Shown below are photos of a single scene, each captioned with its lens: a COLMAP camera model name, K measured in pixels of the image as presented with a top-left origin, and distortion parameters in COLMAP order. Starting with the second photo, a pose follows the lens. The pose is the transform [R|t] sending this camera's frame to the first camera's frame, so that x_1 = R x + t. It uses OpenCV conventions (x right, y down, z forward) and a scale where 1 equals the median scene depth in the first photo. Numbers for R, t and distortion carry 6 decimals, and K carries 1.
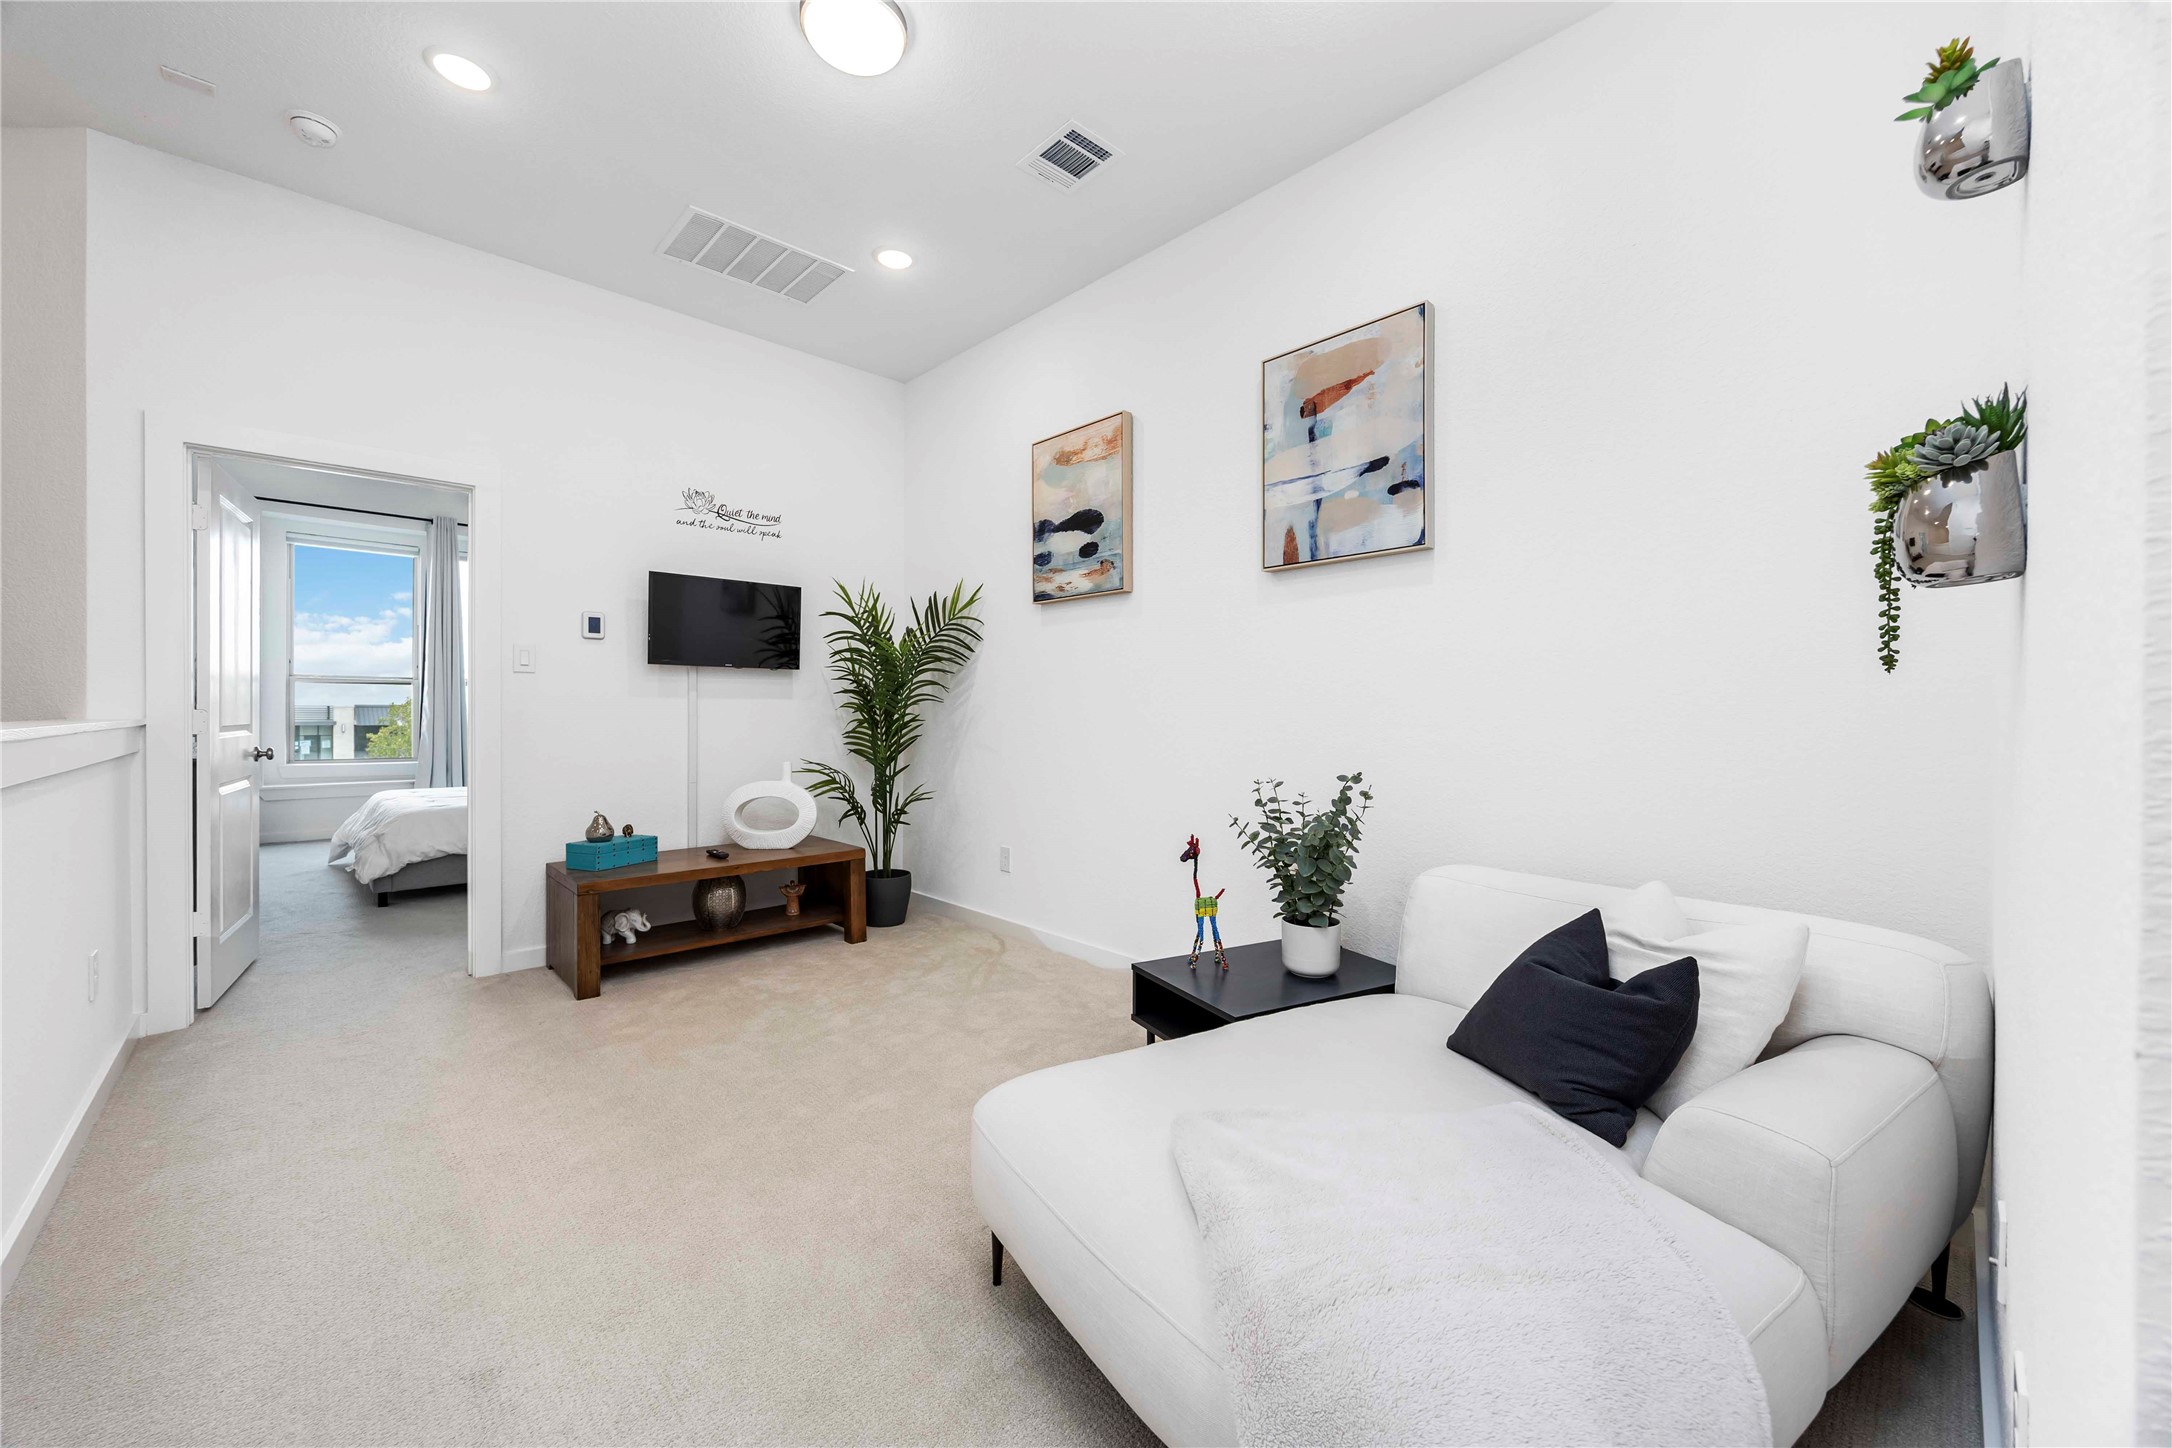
lens RADIAL K [[829.8, 0, 1084.8], [0, 829.8, 707.3], [0, 0, 1]] dist [0.000140, -0.000402]
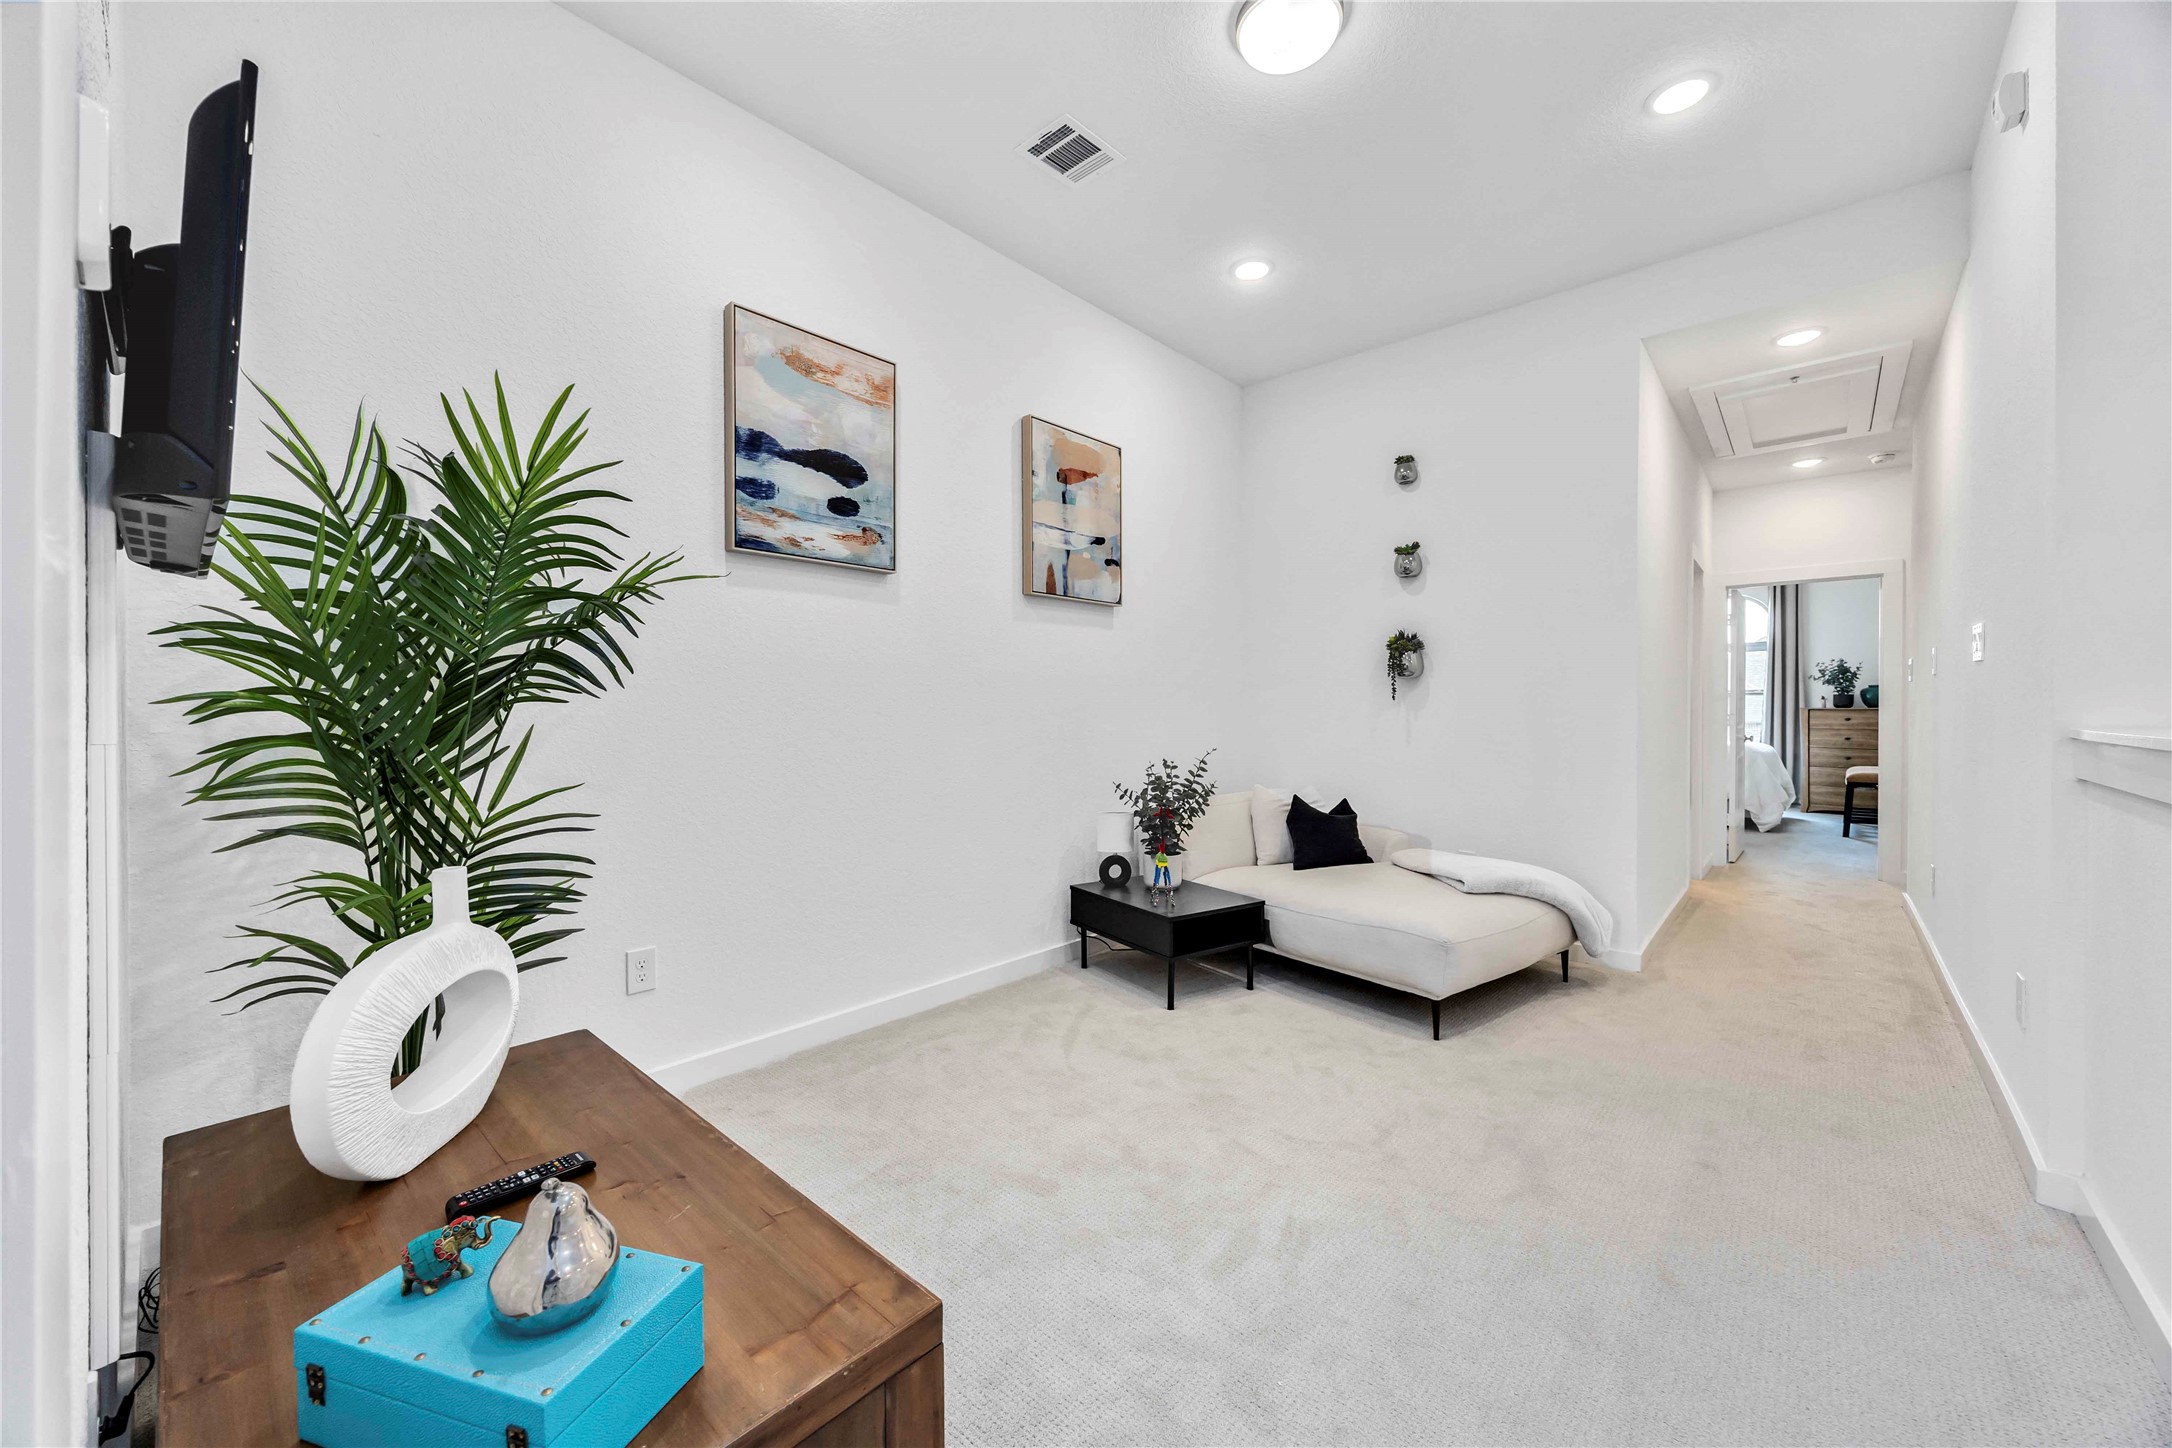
lens RADIAL K [[829.8, 0, 1084.8], [0, 829.8, 707.3], [0, 0, 1]] dist [0.000140, -0.000402]
pose [[-0.091000, -0.004849, 0.995839, -0.876563], [-0.009186, 0.999950, 0.004029, -0.006271], [-0.995809, -0.008781, -0.091040, 0.929325]]
